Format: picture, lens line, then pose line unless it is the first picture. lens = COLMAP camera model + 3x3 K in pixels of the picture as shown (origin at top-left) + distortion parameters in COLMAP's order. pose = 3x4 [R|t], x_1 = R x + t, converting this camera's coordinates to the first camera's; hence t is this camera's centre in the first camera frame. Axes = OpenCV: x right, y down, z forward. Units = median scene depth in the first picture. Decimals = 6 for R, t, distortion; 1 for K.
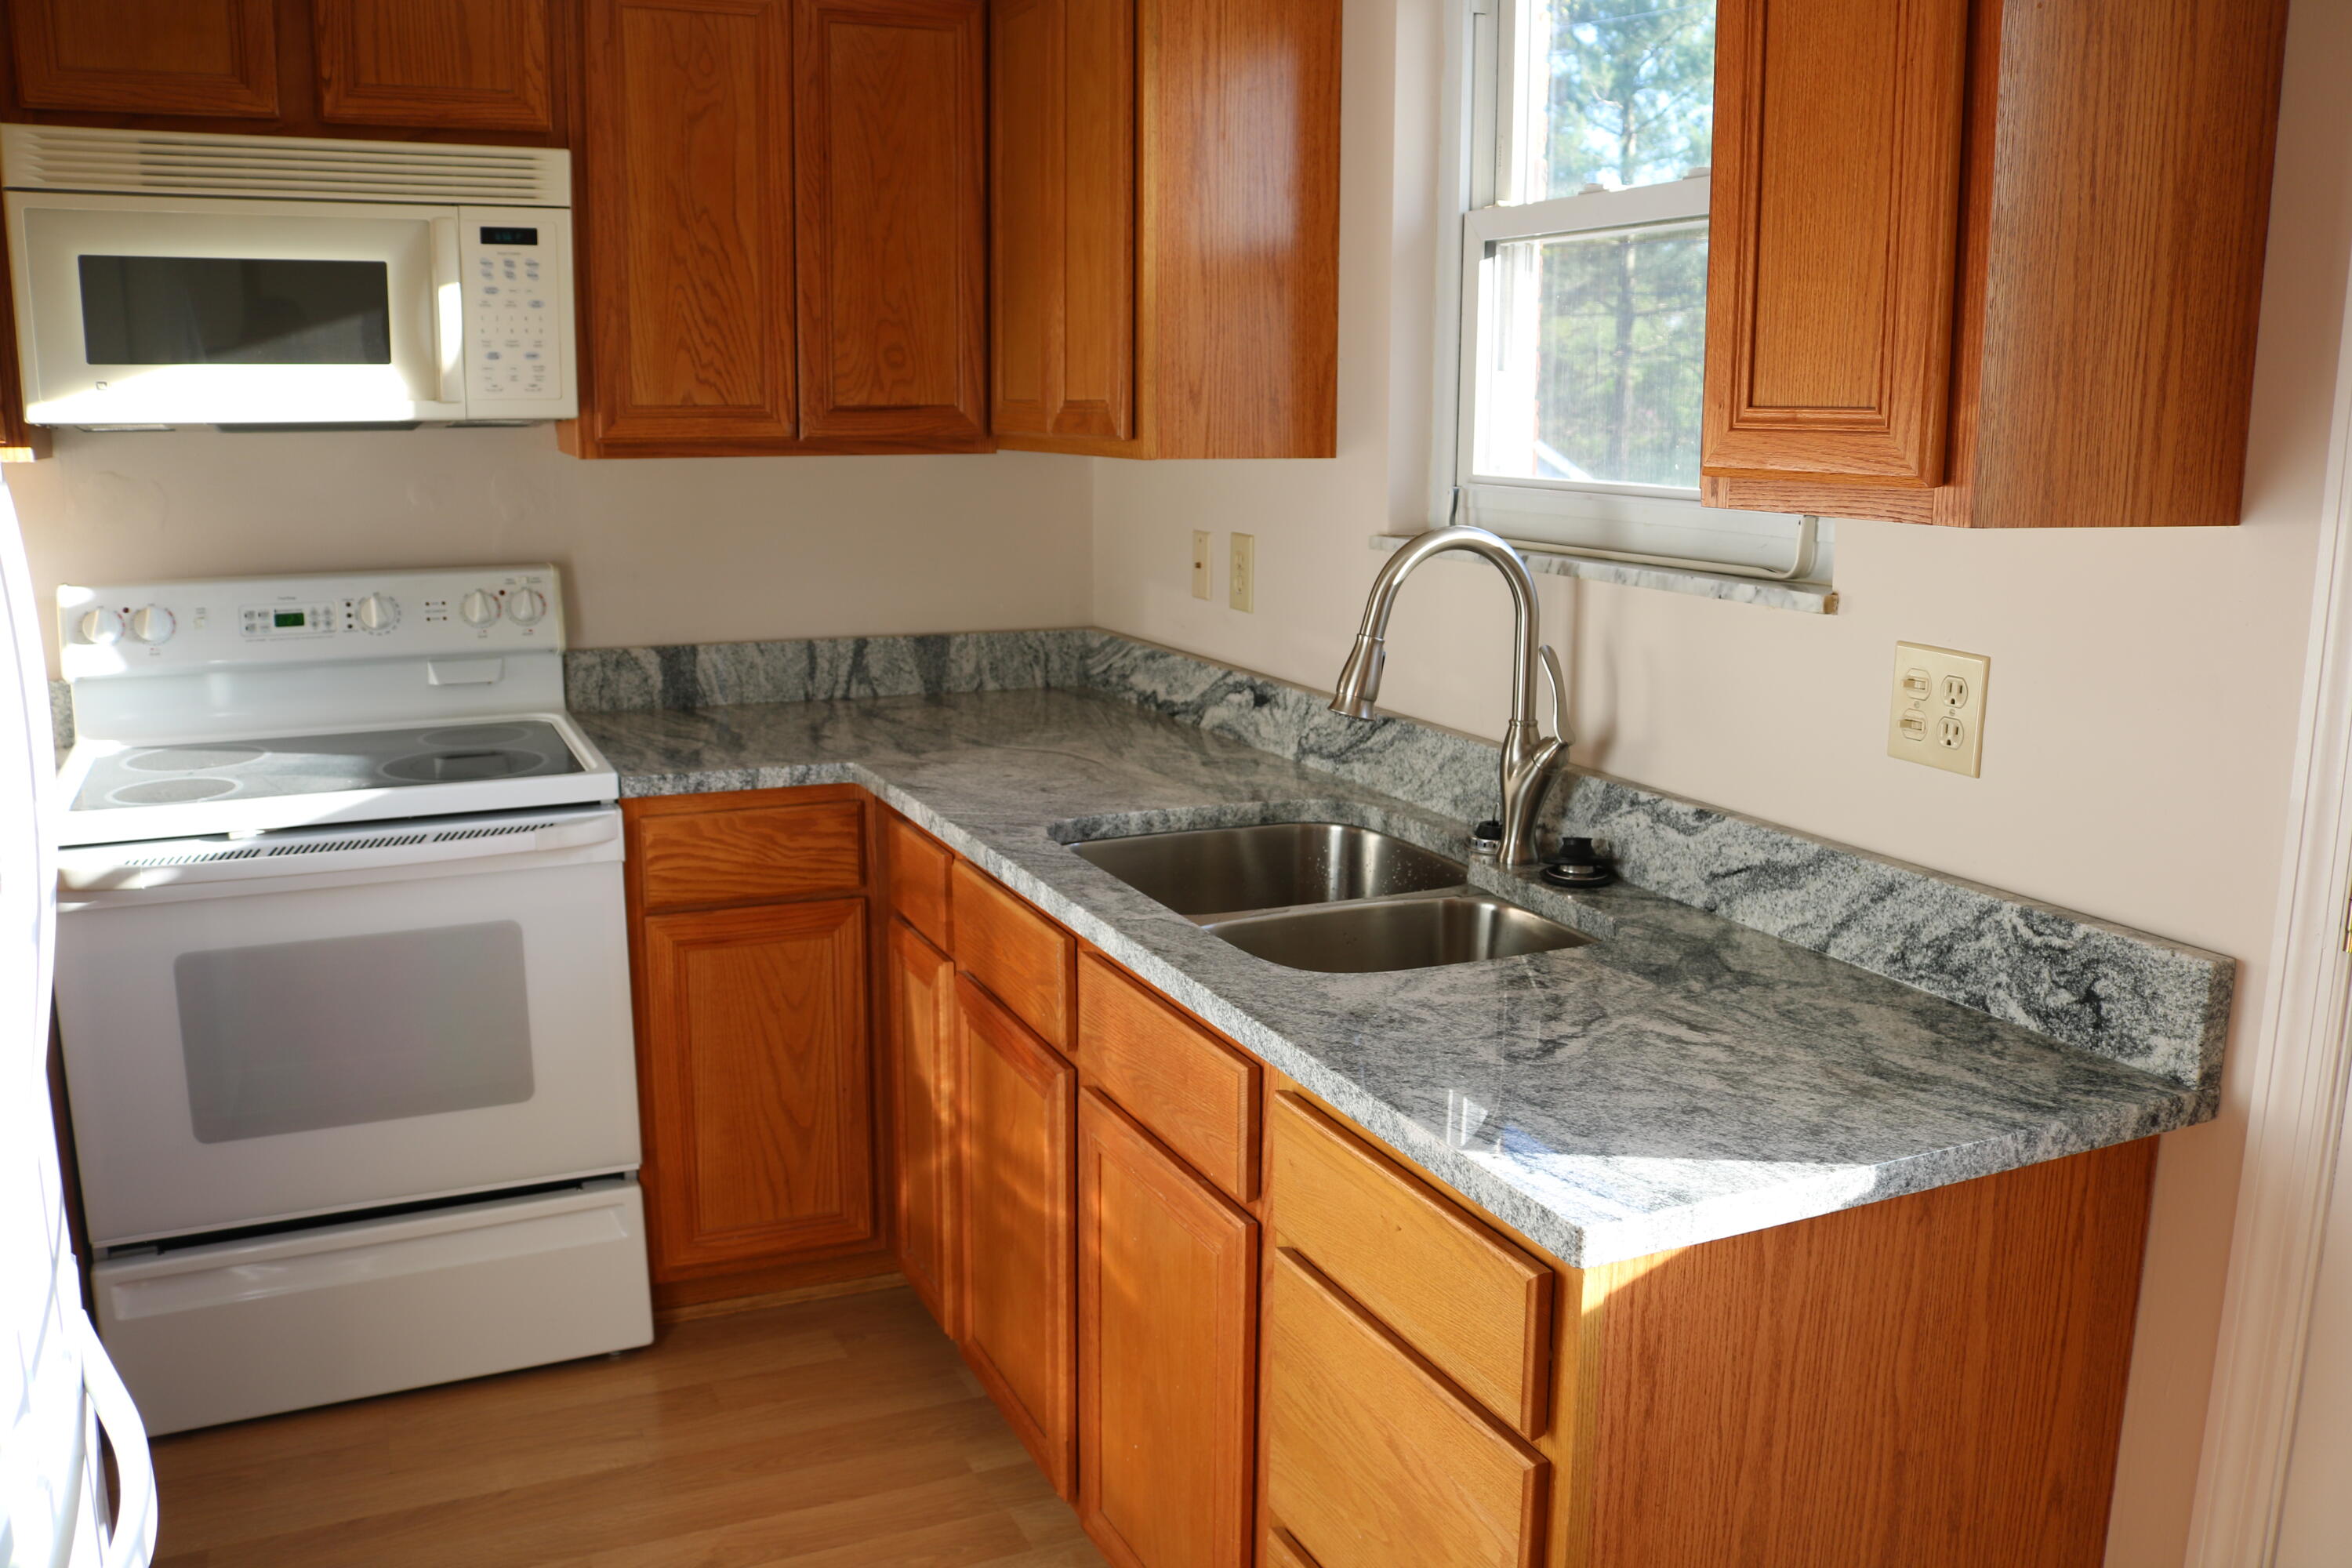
lens RADIAL K [[1947.1, 0, 1176.0], [0, 1947.1, 784.0], [0, 0, 1]] dist [-0.159892, 0.129281]
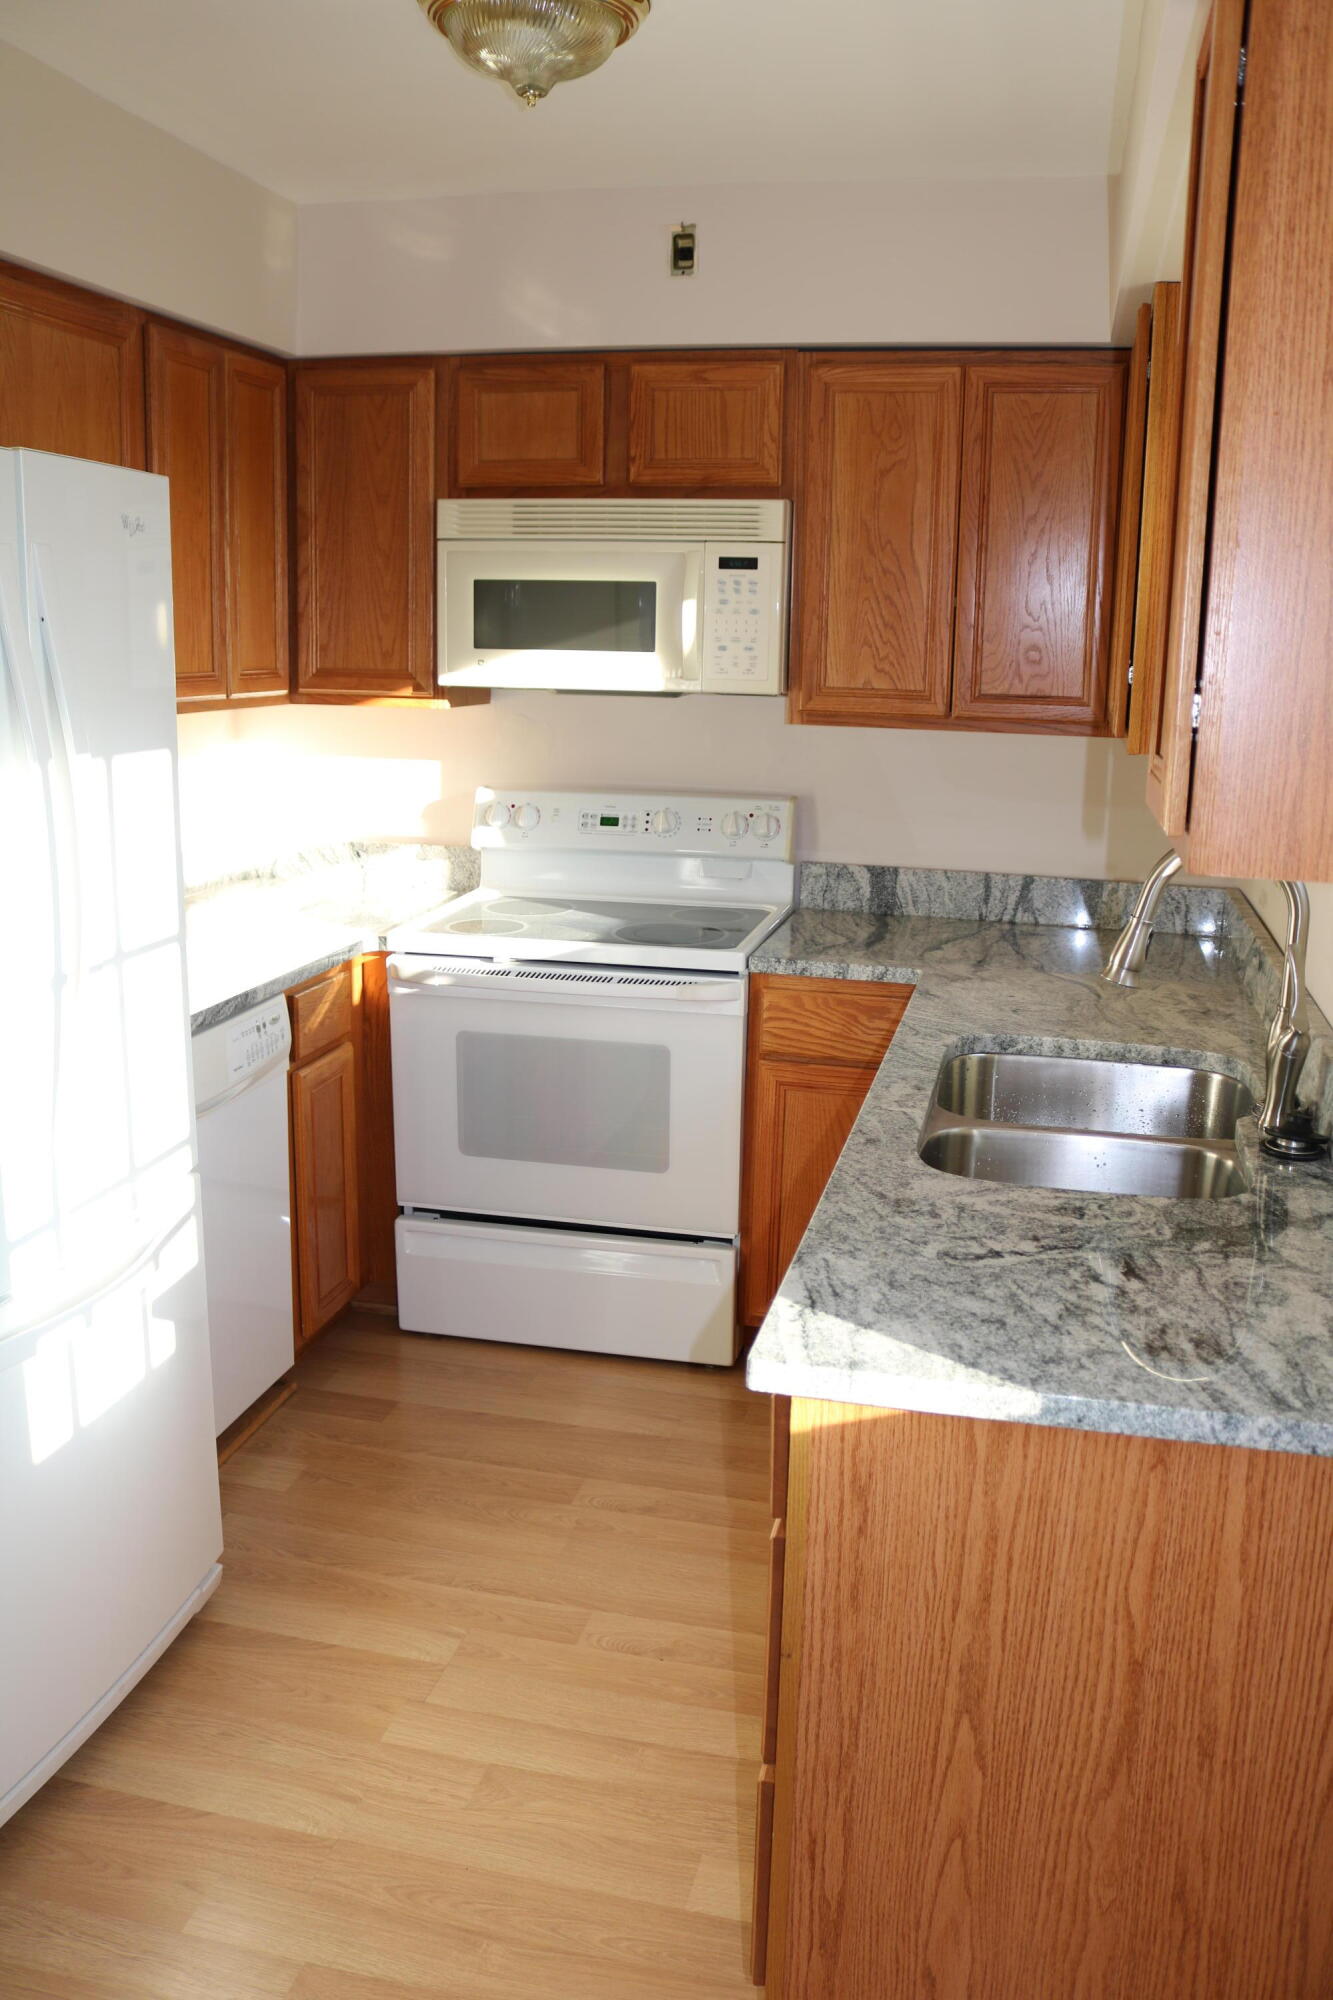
lens RADIAL K [[1655.7, 0, 650.1], [0, 1655.7, 1007.4], [0, 0, 1]] dist [-0.159892, 0.129281]
pose [[0.778099, 0.146998, -0.610699, 0.391237], [-0.132616, 0.988761, 0.069031, -0.040388], [0.613982, 0.027276, 0.788848, 0.014876]]
